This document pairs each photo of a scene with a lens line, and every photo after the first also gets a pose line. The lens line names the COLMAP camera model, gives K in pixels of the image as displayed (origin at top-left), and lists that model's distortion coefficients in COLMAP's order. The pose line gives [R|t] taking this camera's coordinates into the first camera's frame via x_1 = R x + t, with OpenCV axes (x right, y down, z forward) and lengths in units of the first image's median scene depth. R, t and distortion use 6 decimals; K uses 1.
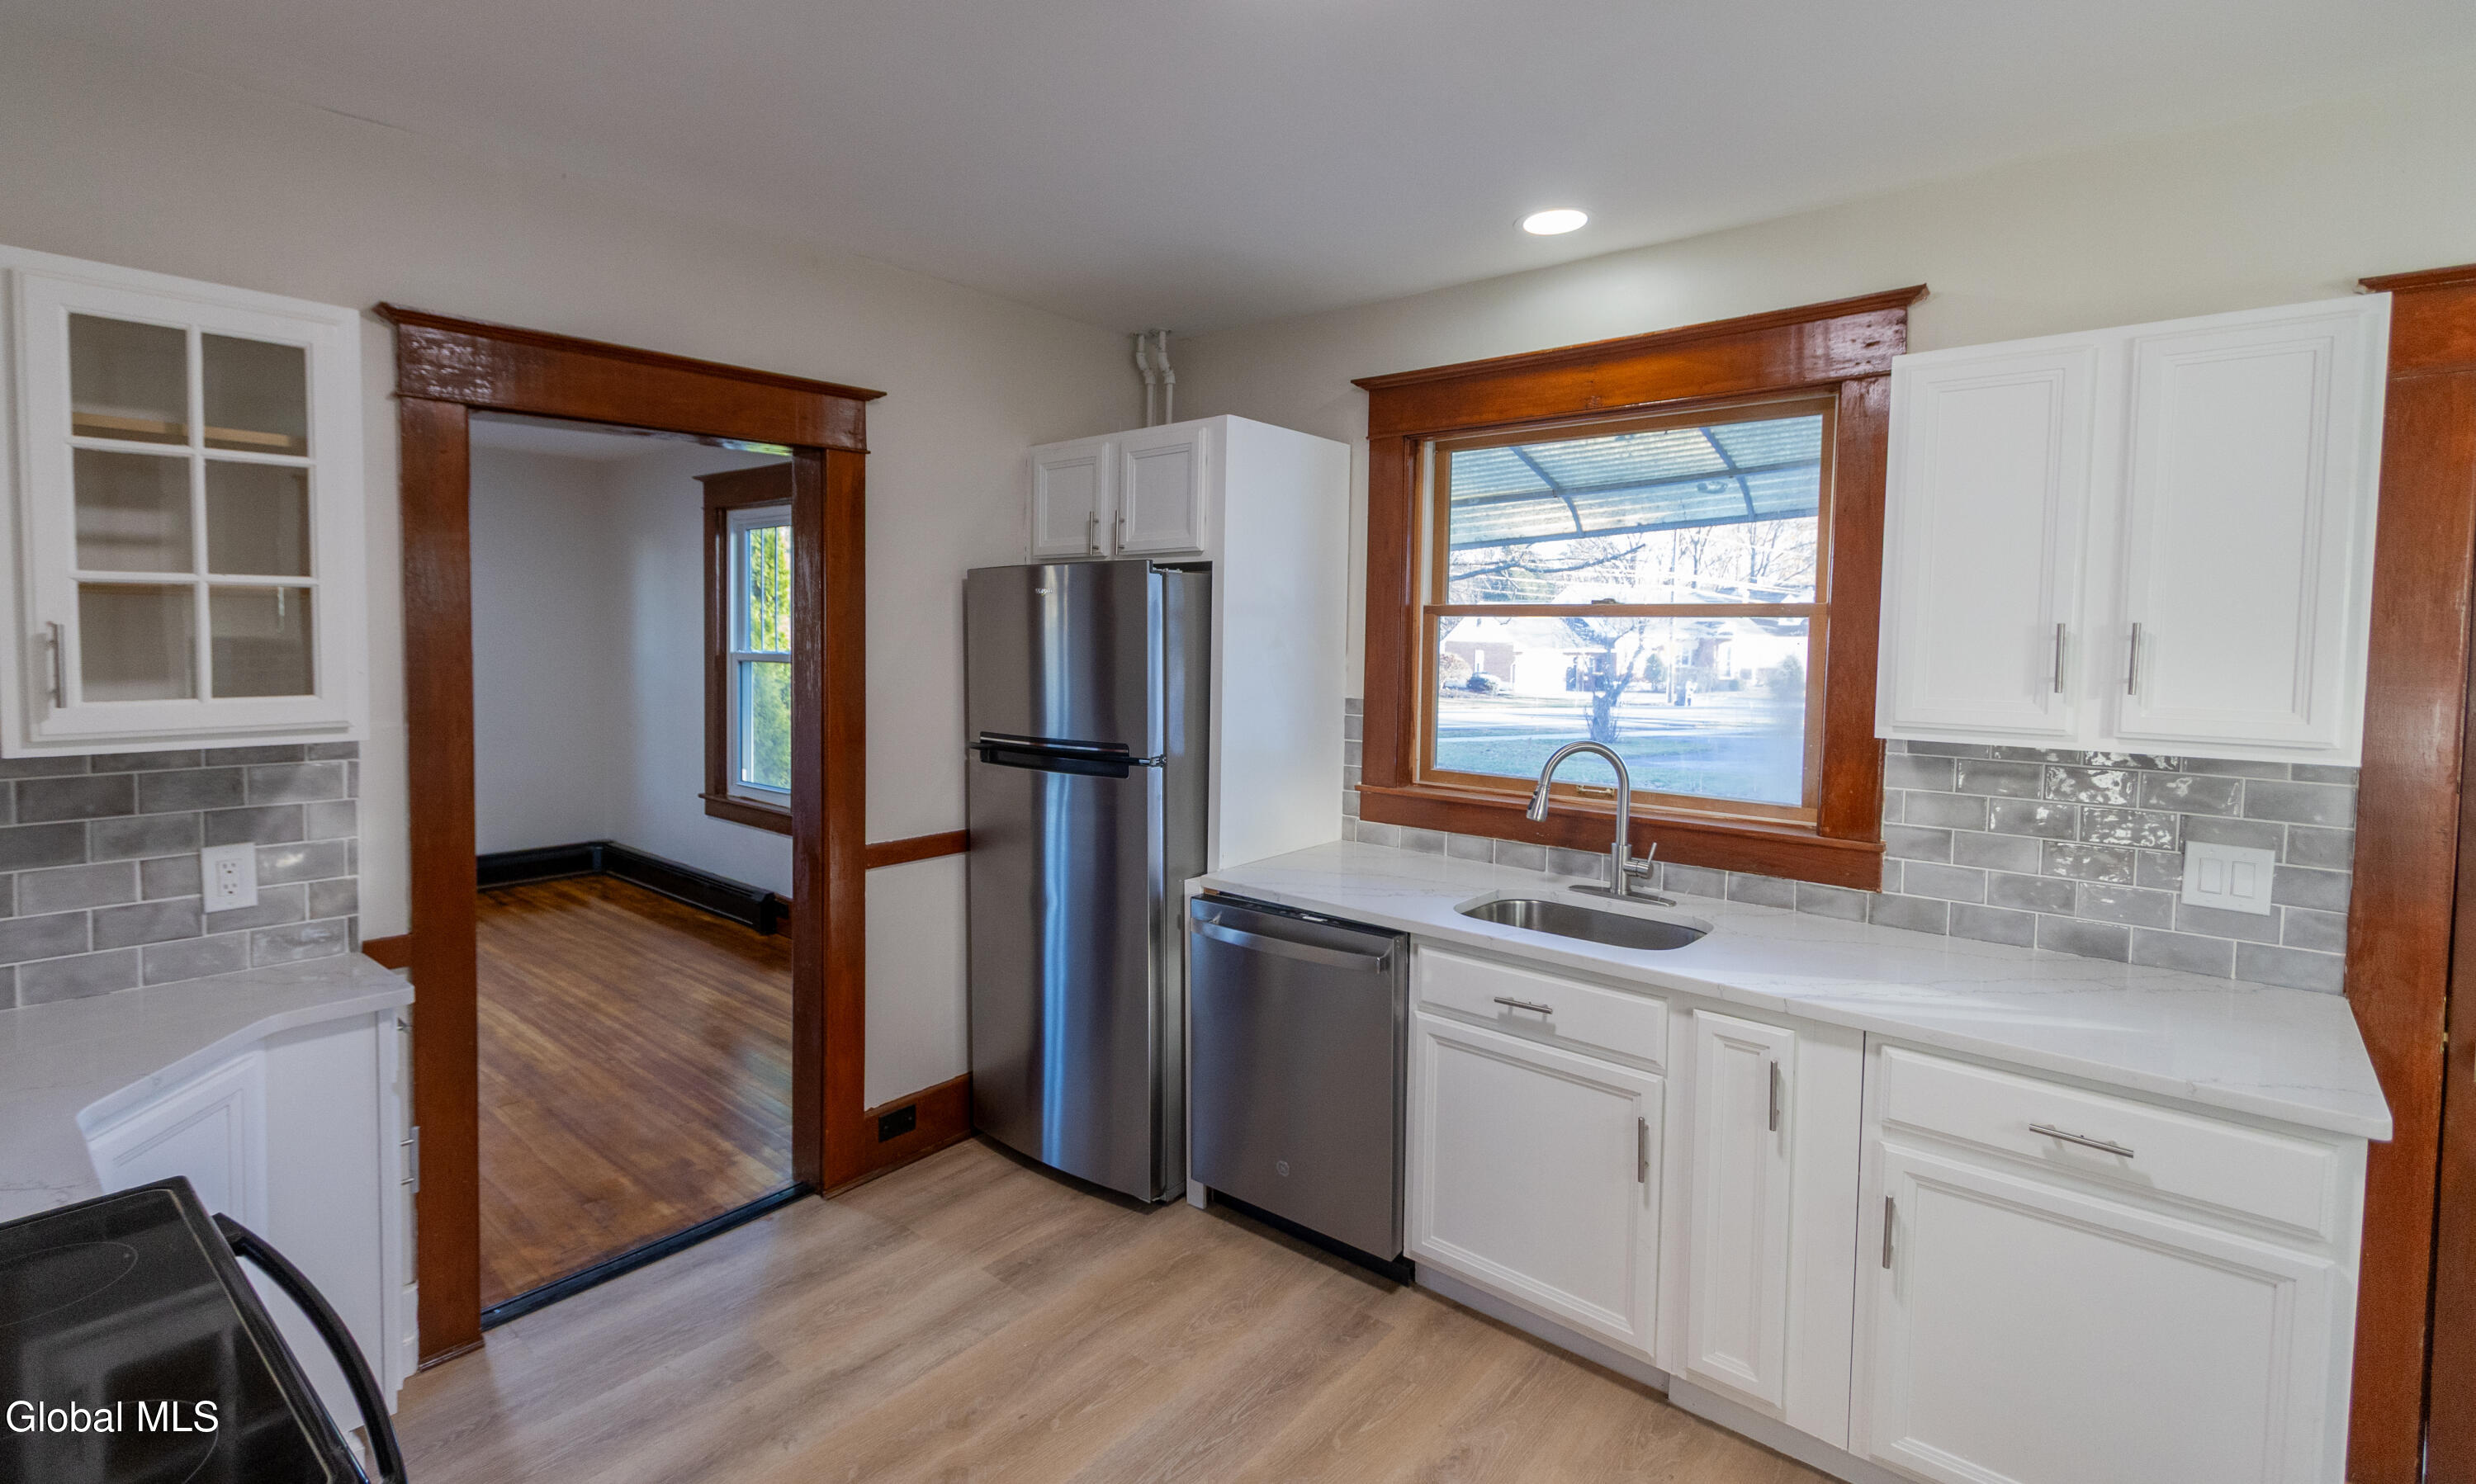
lens RADIAL K [[1134.7, 0, 1237.2], [0, 1134.7, 686.6], [0, 0, 1]] dist [0.001301, 0.000077]
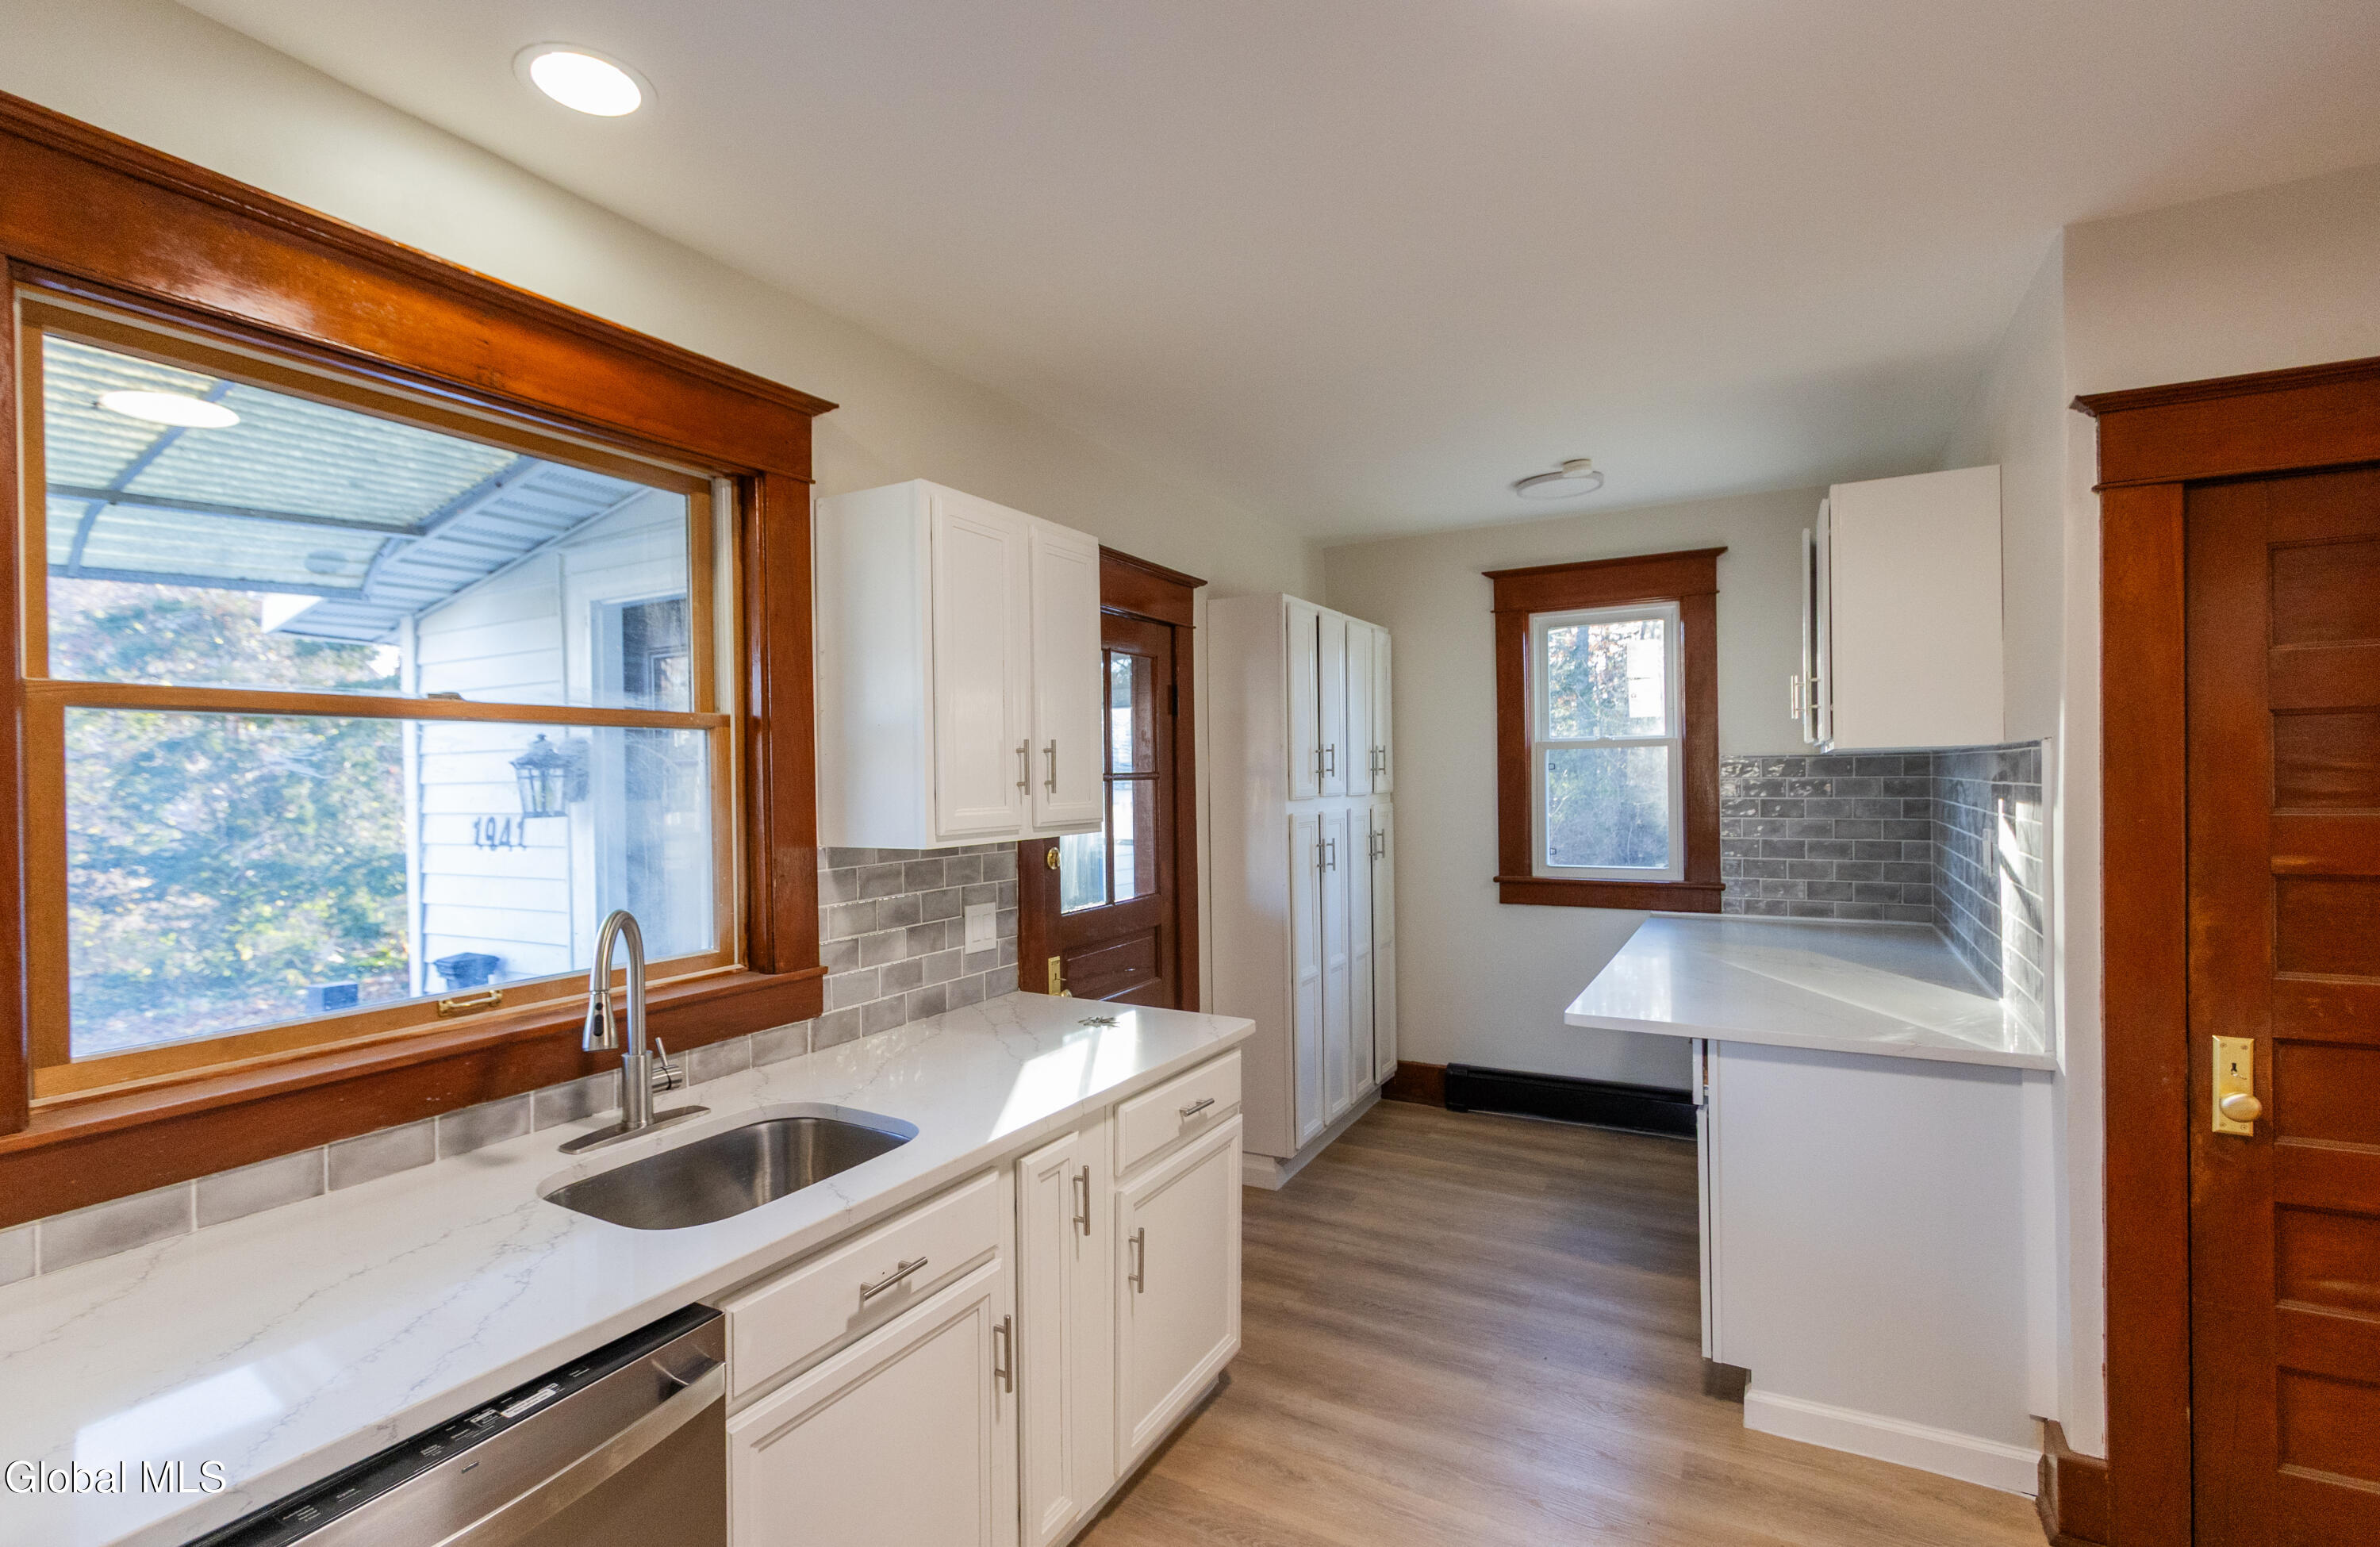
lens RADIAL K [[1120.2, 0, 1134.6], [0, 1120.2, 780.7], [0, 0, 1]] dist [-0.000718, -0.000124]
pose [[-0.170061, -0.025549, 0.985102, -0.435652], [0.046477, 0.998343, 0.033916, -0.040818], [-0.984337, 0.051552, -0.168592, 0.934615]]
